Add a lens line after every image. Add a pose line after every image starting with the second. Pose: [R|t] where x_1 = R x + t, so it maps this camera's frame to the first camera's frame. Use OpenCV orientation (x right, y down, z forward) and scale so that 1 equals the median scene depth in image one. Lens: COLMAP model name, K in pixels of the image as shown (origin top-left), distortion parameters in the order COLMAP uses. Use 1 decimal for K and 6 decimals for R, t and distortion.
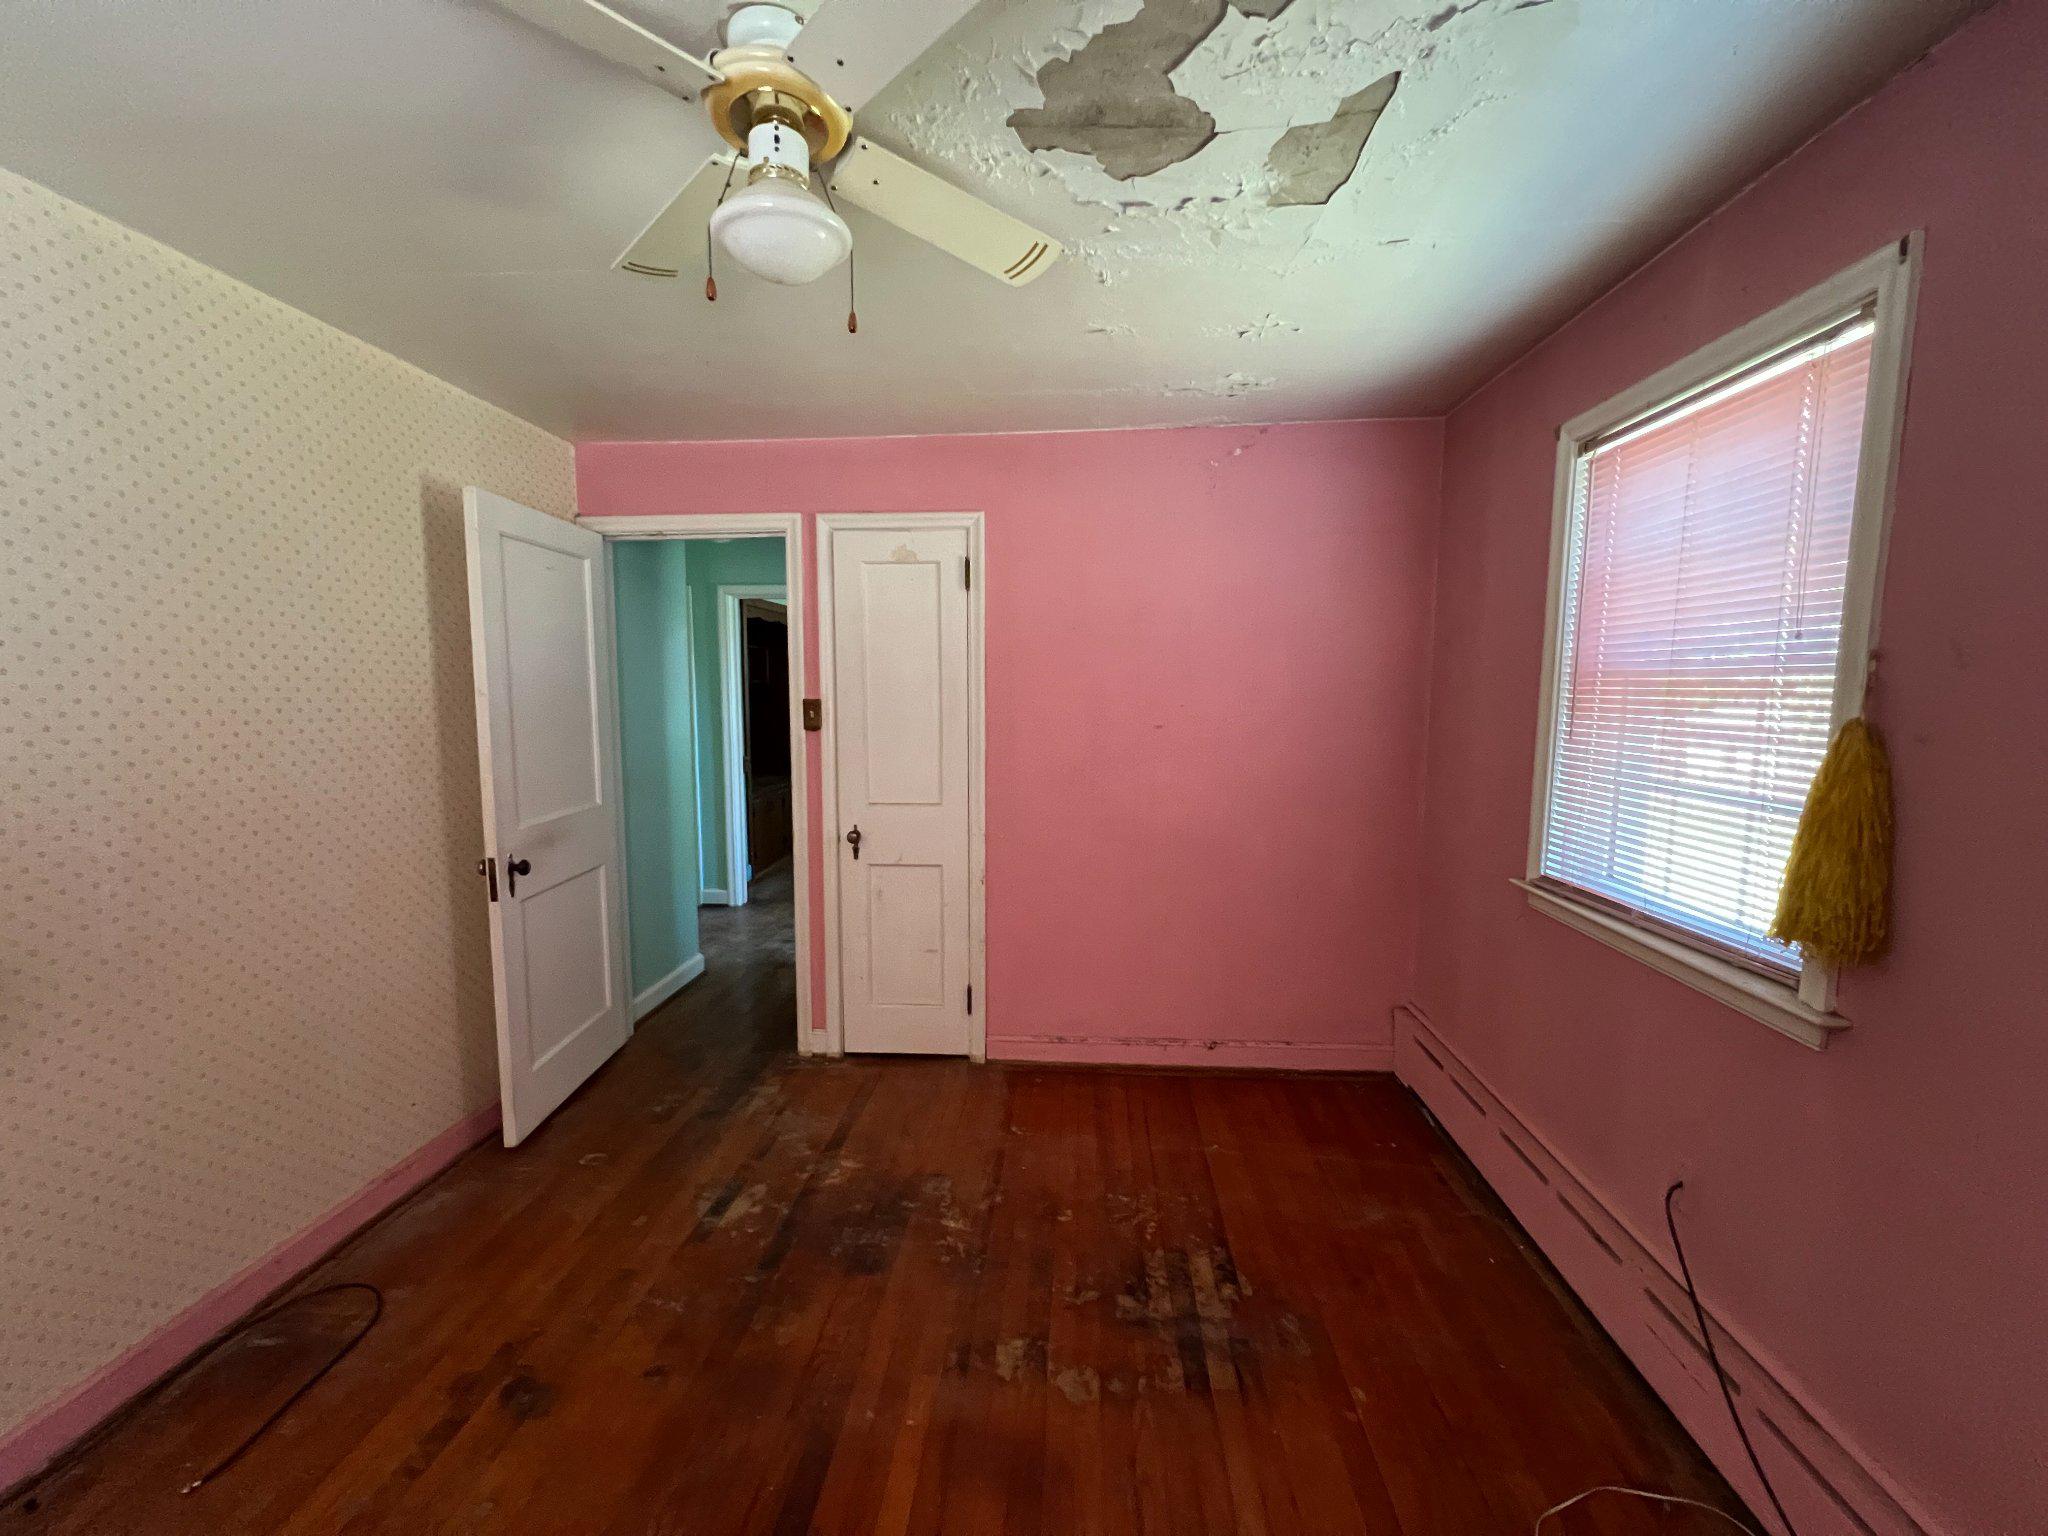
lens RADIAL K [[822.3, 0, 1025.7], [0, 822.3, 772.7], [0, 0, 1]] dist [-0.000912, 0.000734]
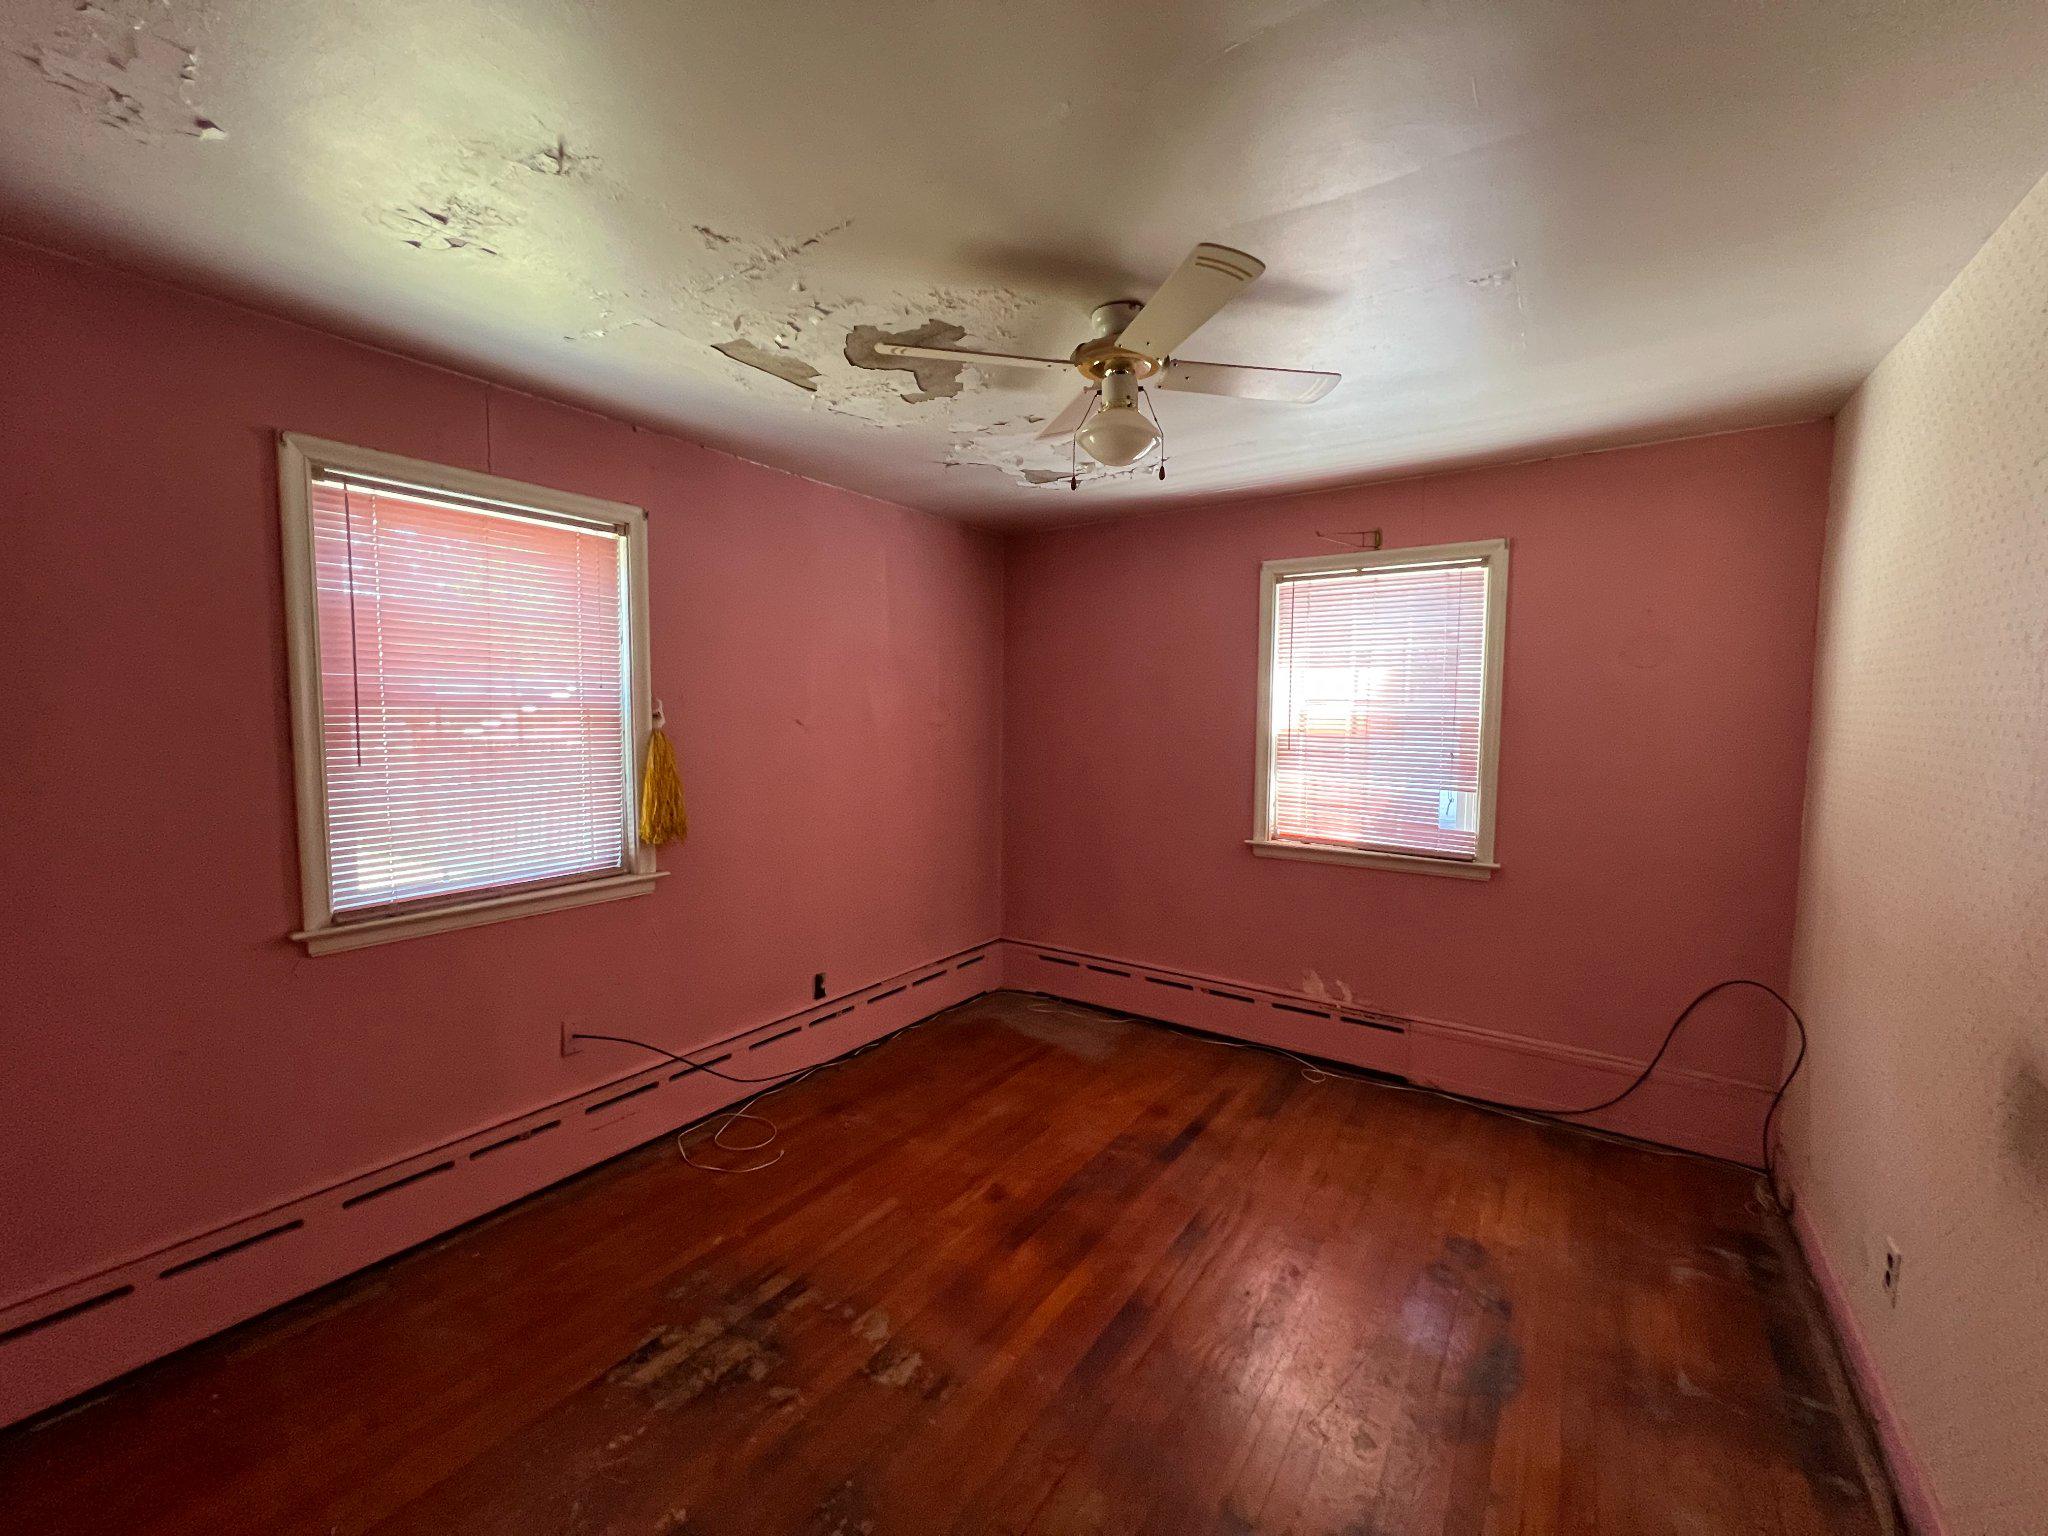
lens RADIAL K [[822.3, 0, 1025.7], [0, 822.3, 772.7], [0, 0, 1]] dist [-0.000912, 0.000734]
pose [[-0.863564, -0.046776, 0.502065, -0.629699], [0.043969, 0.984910, 0.167389, -0.189155], [-0.502318, 0.166626, -0.848476, 1.656572]]
